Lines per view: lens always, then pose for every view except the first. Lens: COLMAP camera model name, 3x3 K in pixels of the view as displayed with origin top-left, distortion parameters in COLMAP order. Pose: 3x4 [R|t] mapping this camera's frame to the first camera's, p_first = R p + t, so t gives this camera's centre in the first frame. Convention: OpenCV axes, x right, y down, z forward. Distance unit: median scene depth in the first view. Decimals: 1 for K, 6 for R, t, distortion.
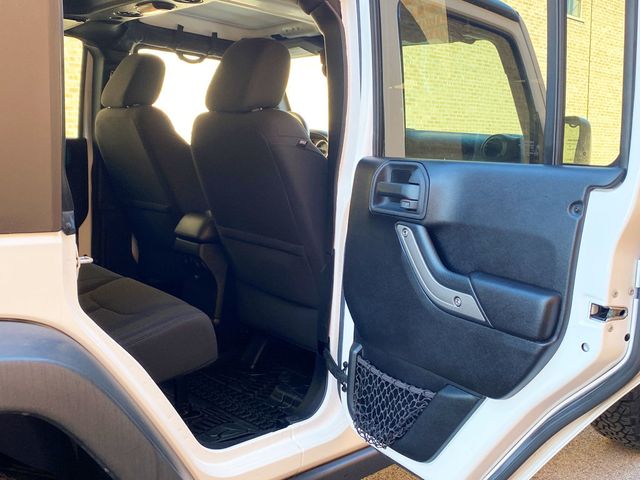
lens RADIAL K [[652.2, 0, 320.0], [0, 652.2, 240.0], [0, 0, 1]] dist [0.077999, -0.207639]
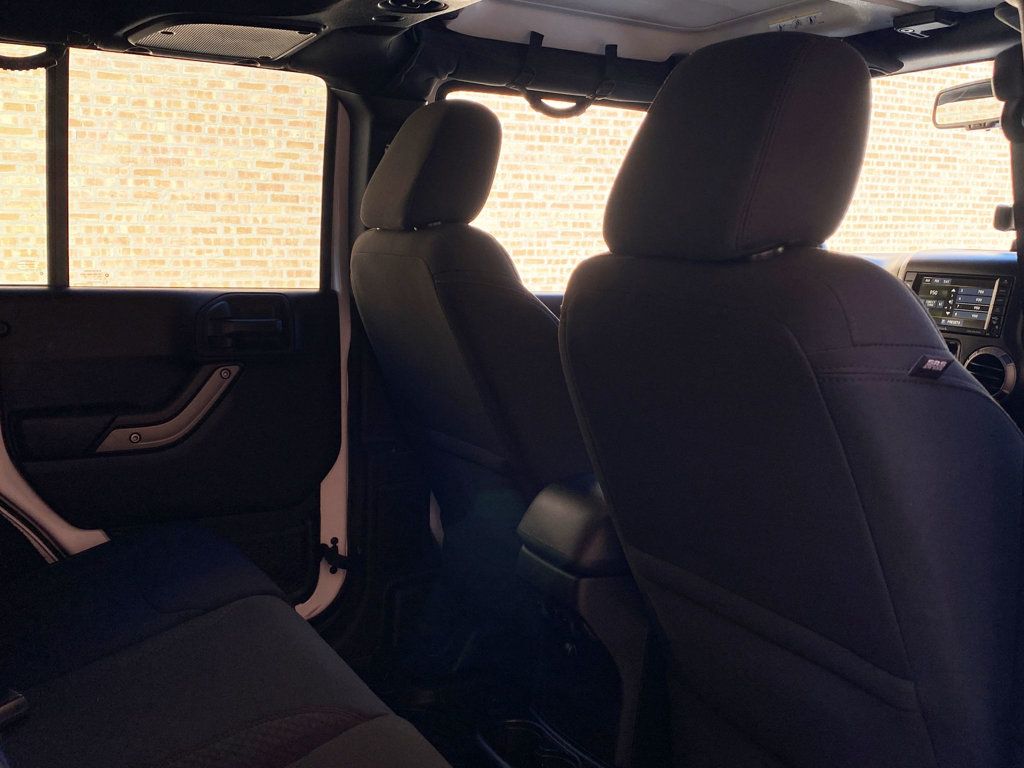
lens RADIAL K [[887.5, 0, 512.0], [0, 887.5, 384.0], [0, 0, 1]] dist [0.057123, -0.004345]
pose [[0.974228, 0.017807, -0.224863, -0.097985], [-0.010036, 0.999314, 0.035654, -0.122430], [0.225344, -0.032478, 0.973738, 0.441823]]
